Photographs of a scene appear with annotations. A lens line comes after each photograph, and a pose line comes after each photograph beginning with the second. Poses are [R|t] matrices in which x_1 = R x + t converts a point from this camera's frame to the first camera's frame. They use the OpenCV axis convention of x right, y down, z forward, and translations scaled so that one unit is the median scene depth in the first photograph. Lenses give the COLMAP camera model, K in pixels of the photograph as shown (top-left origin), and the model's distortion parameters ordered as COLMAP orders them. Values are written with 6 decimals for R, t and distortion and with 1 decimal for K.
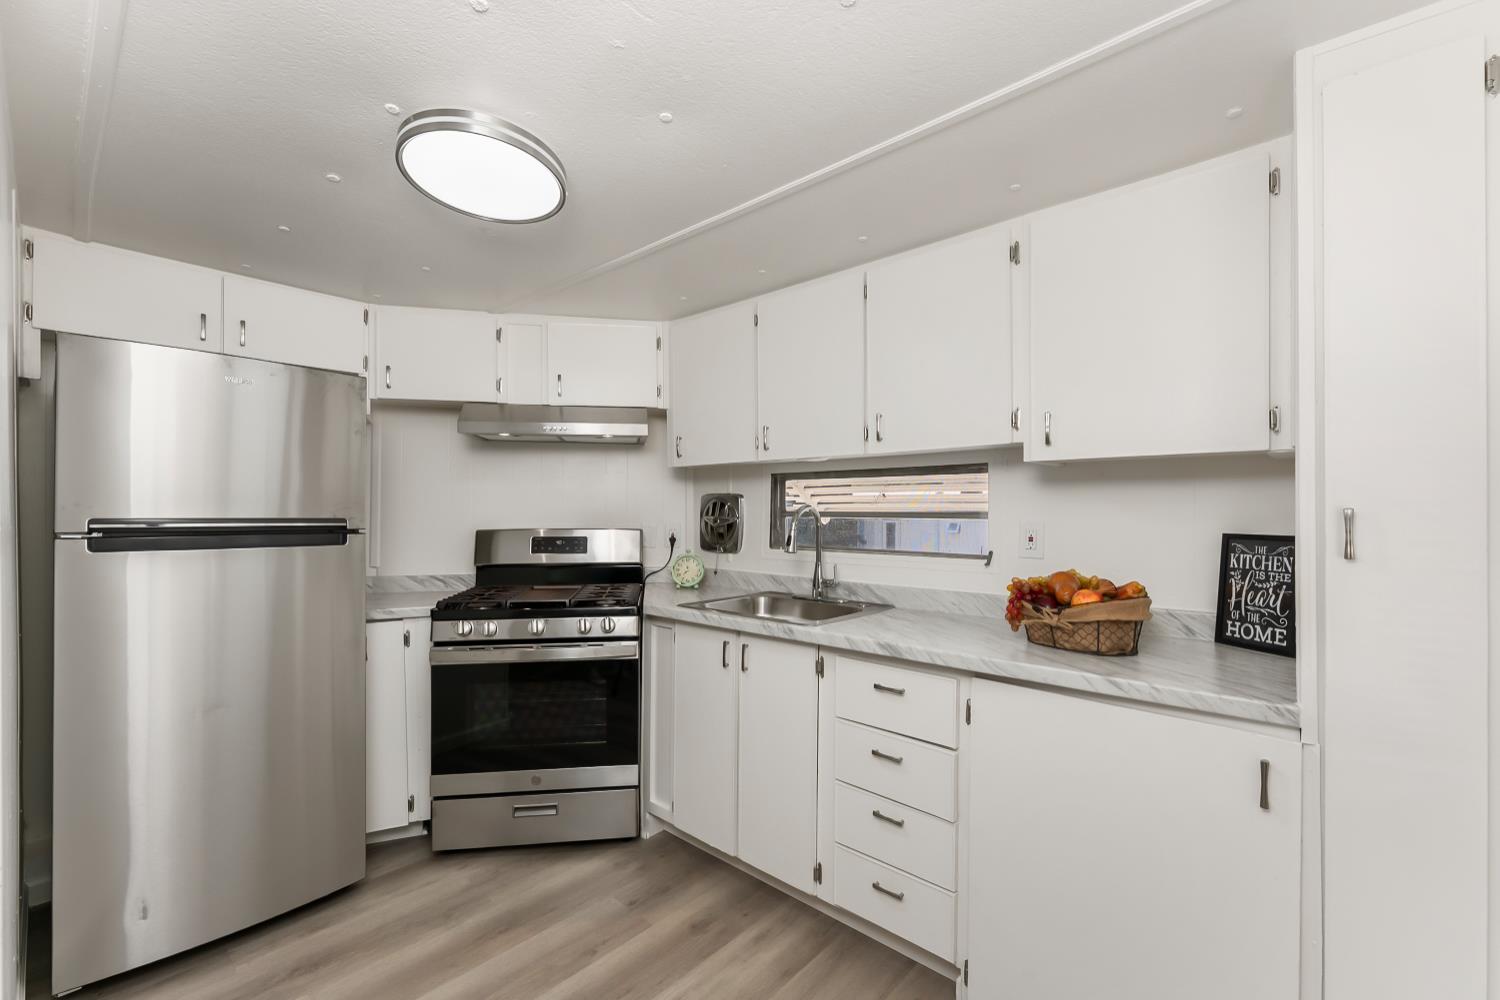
lens RADIAL K [[659.9, 0, 726.9], [0, 659.9, 511.4], [0, 0, 1]] dist [0.002095, -0.001845]
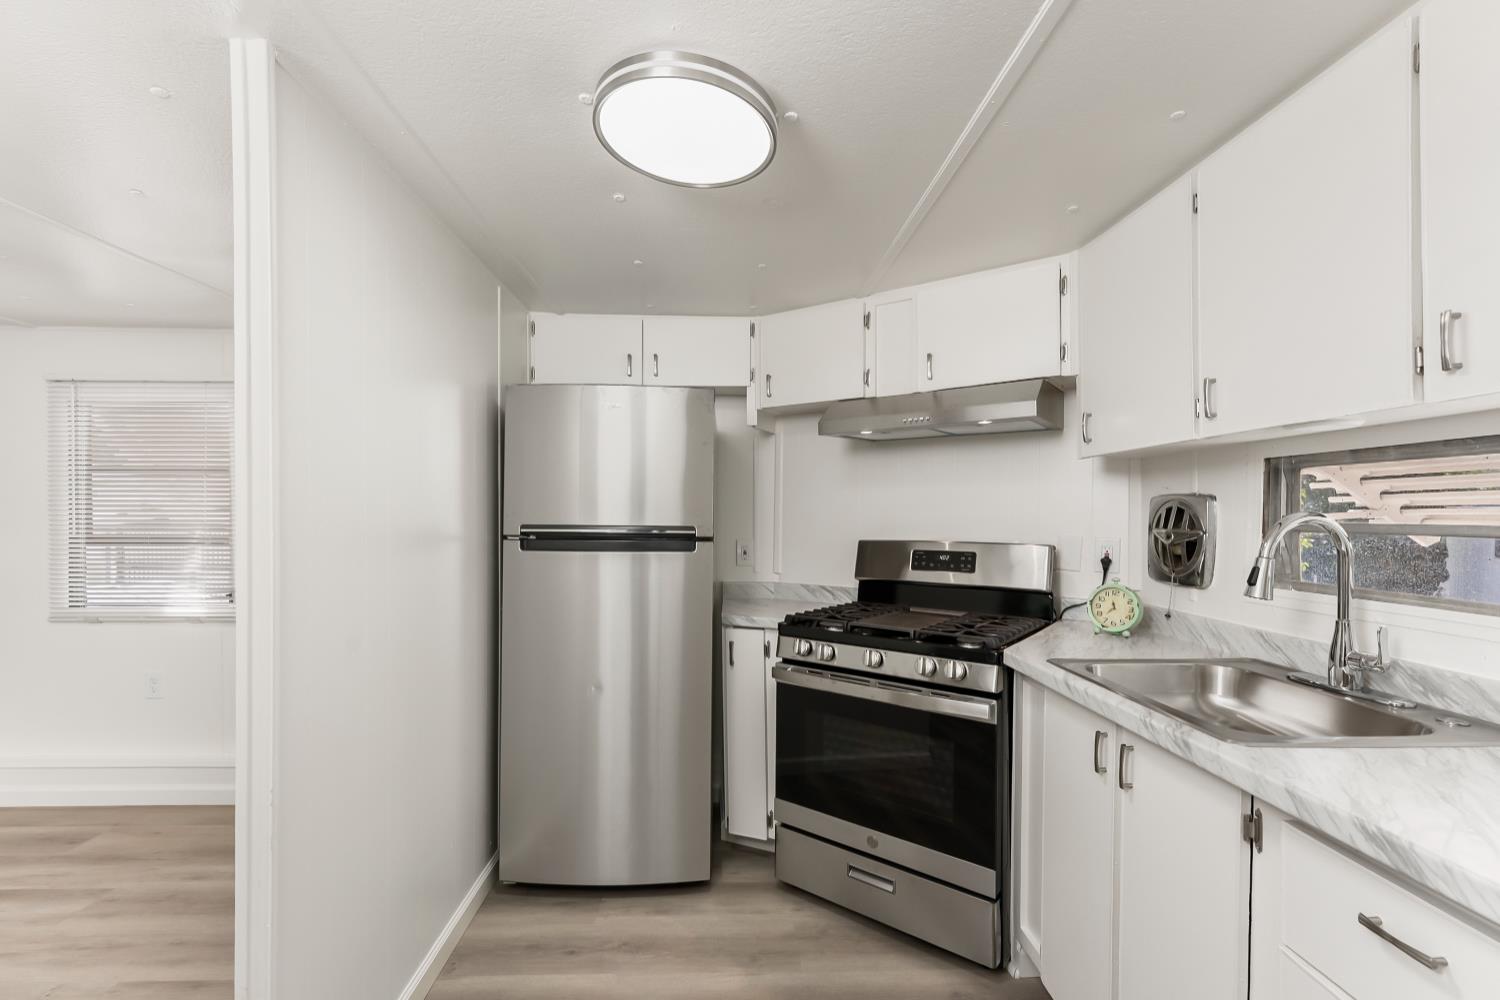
lens RADIAL K [[659.9, 0, 725.8], [0, 659.9, 515.8], [0, 0, 1]] dist [0.002095, -0.001845]
pose [[0.692477, 0.001281, -0.721438, 0.185348], [-0.003490, 0.999993, -0.001574, -0.004174], [0.721431, 0.003608, 0.692477, 0.284730]]
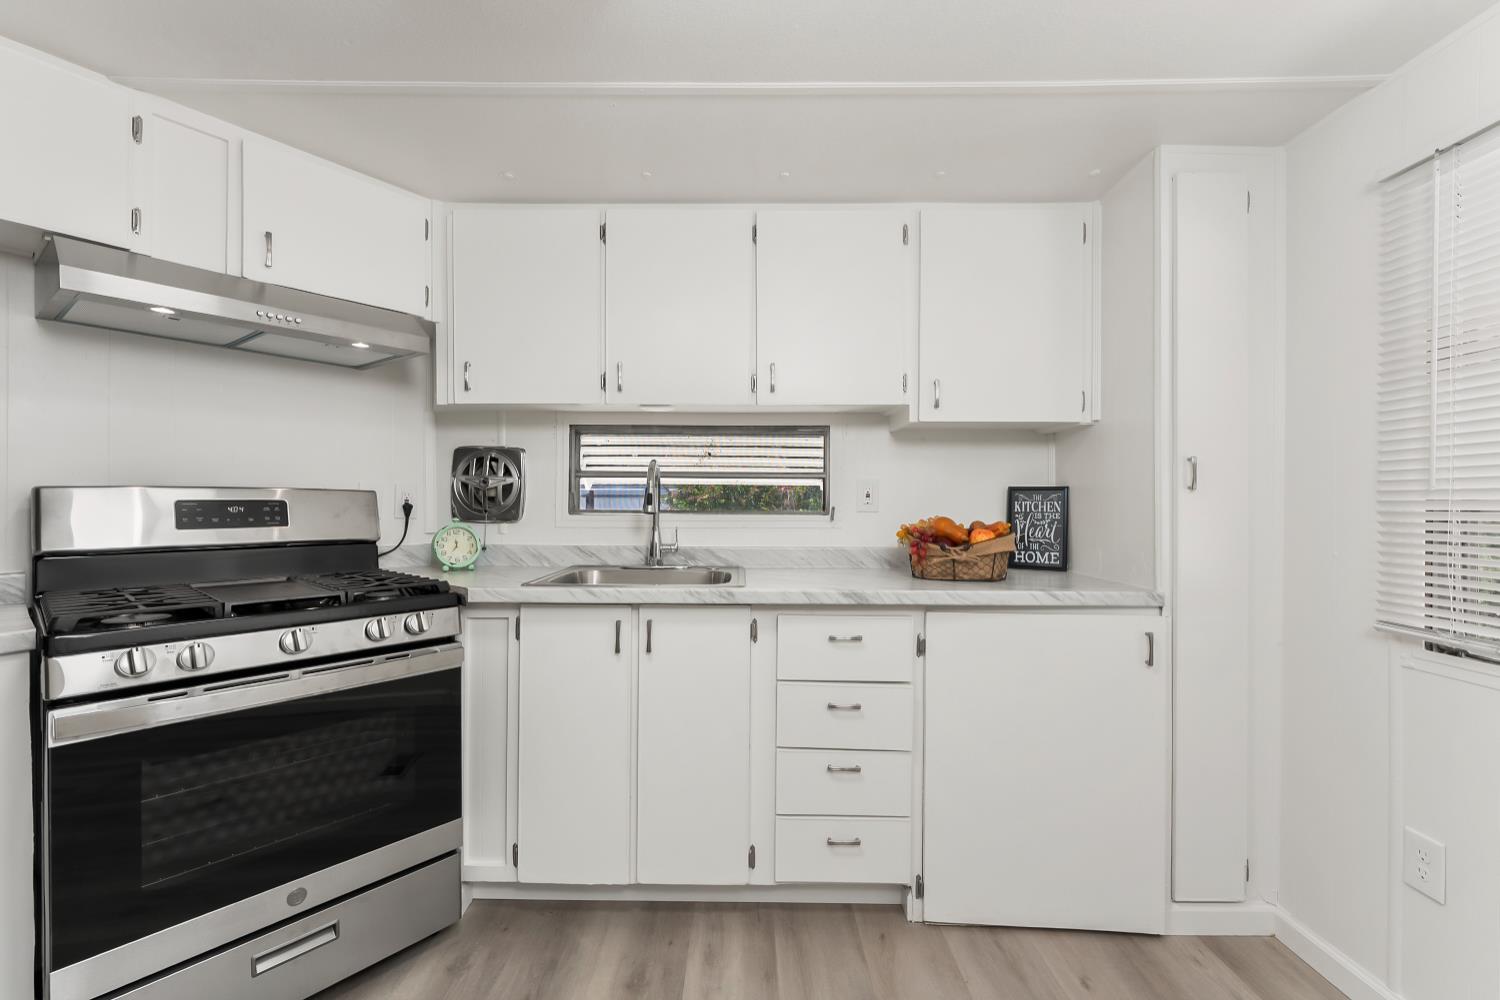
lens RADIAL K [[659.9, 0, 738.8], [0, 659.9, 507.6], [0, 0, 1]] dist [0.002095, -0.001845]
pose [[0.724615, -0.001498, 0.689153, -0.408755], [-0.001409, 0.999992, 0.003654, 0.051146], [-0.689153, -0.003619, 0.724607, 0.290012]]
